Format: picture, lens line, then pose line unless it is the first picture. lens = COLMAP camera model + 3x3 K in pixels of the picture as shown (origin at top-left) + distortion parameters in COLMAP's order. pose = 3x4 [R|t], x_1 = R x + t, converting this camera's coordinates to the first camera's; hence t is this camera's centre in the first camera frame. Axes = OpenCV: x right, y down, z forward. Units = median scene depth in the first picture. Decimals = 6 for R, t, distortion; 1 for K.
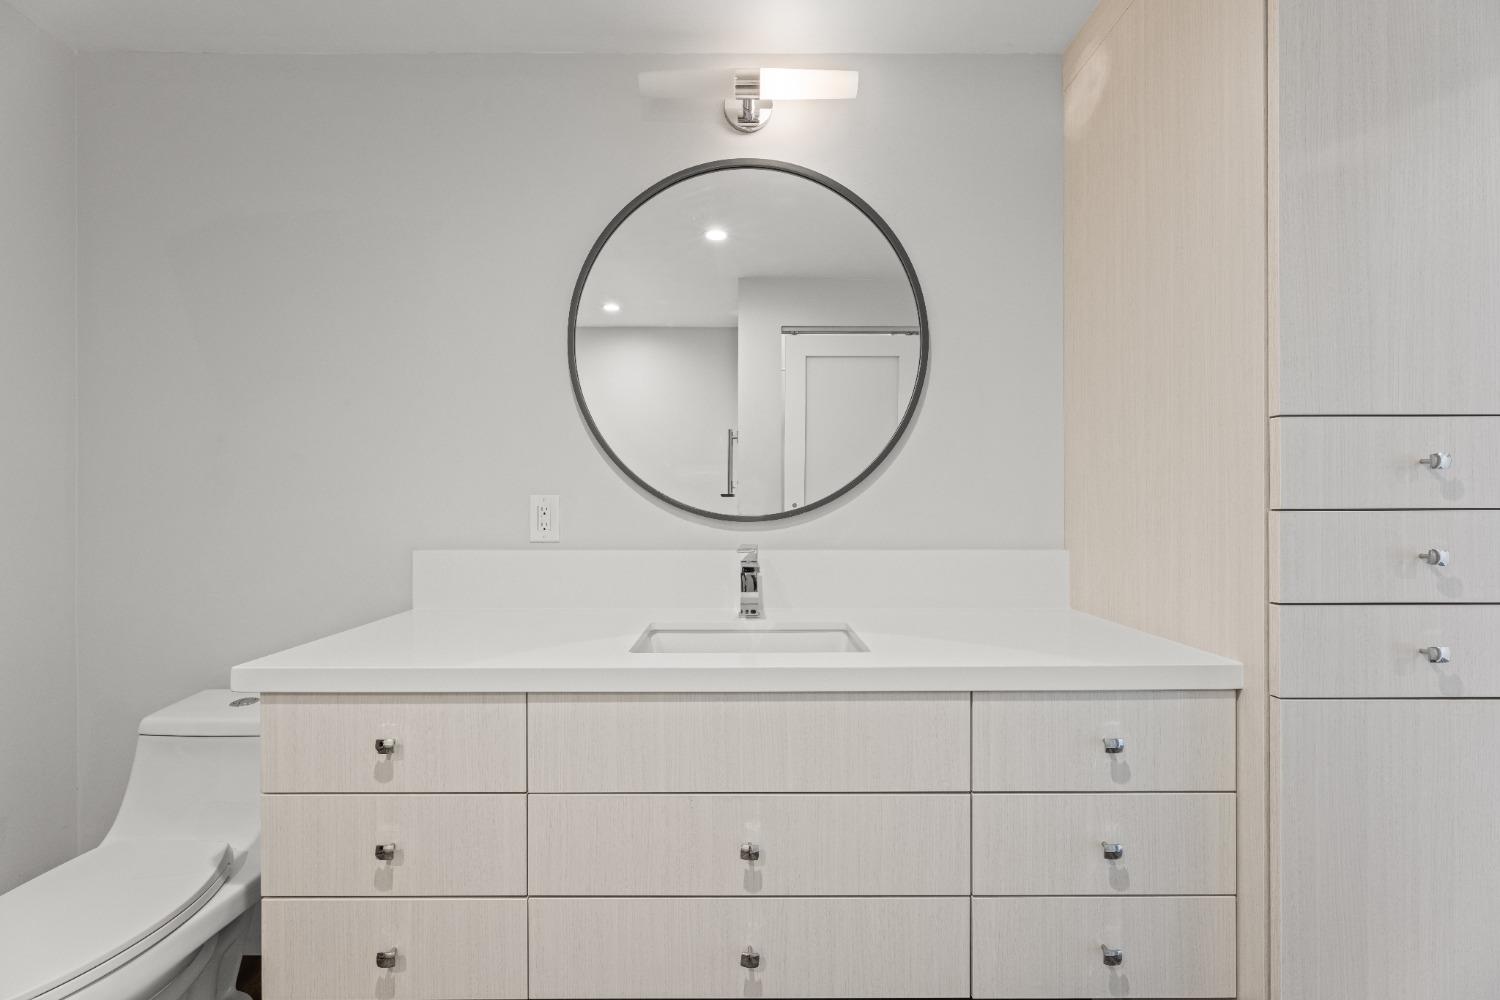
lens RADIAL K [[595.8, 0, 749.8], [0, 595.8, 509.0], [0, 0, 1]] dist [0.000147, -0.000127]
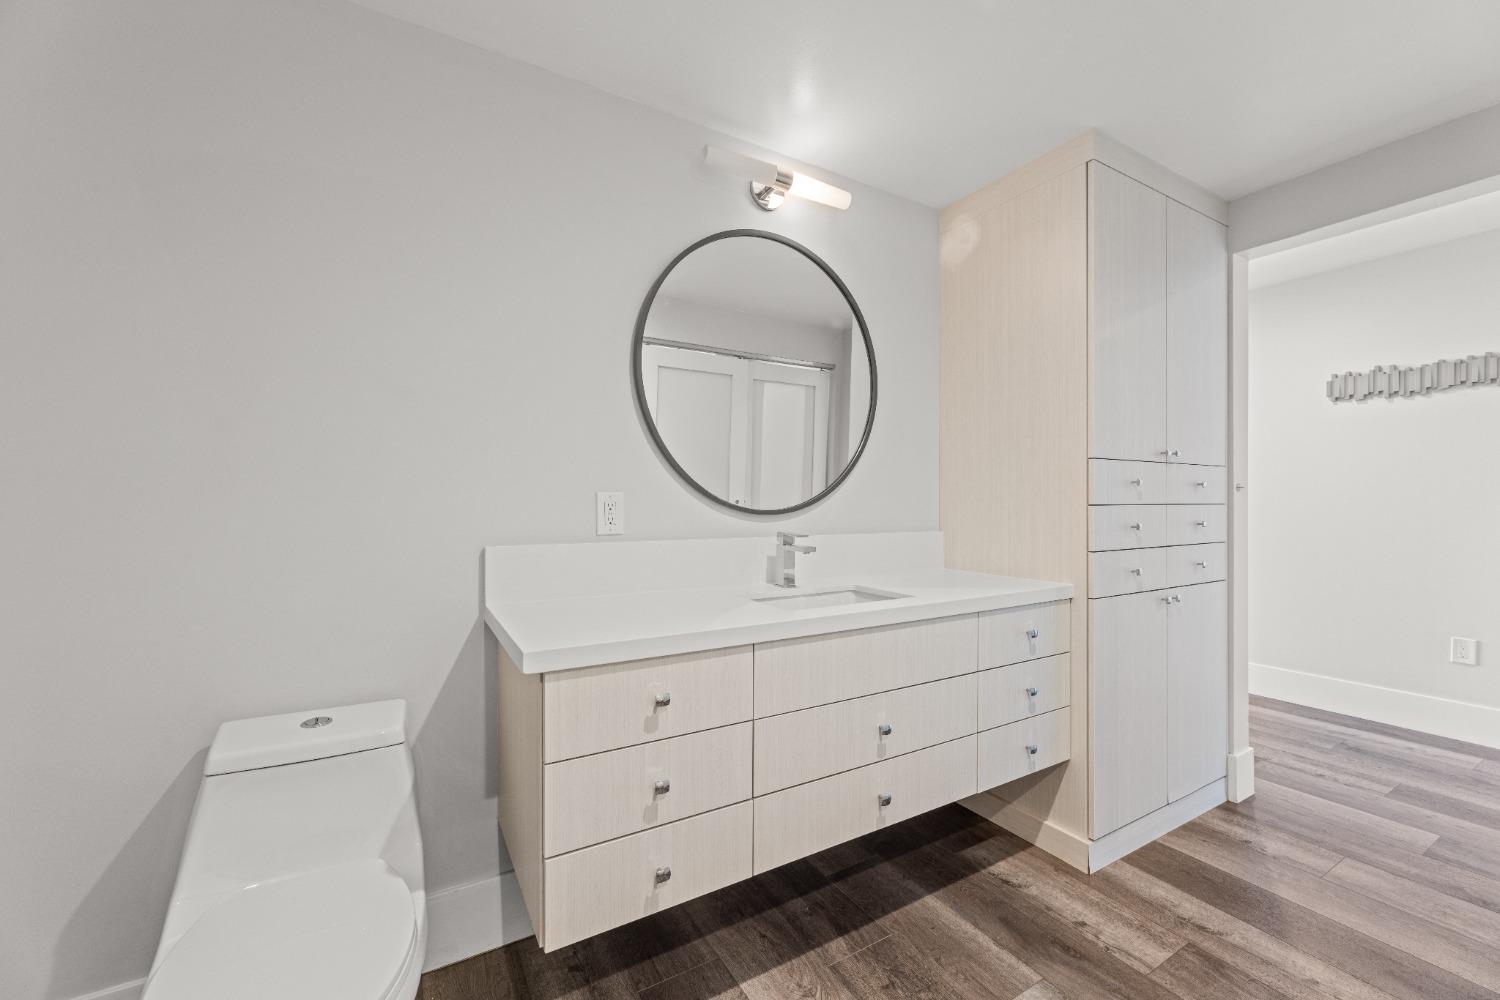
lens RADIAL K [[595.8, 0, 752.9], [0, 595.8, 505.5], [0, 0, 1]] dist [0.000147, -0.000127]
pose [[0.861935, -0.001745, 0.507016, -0.728424], [0.000342, 0.999996, 0.002860, -0.002096], [-0.507019, -0.002292, 0.861932, -0.096759]]
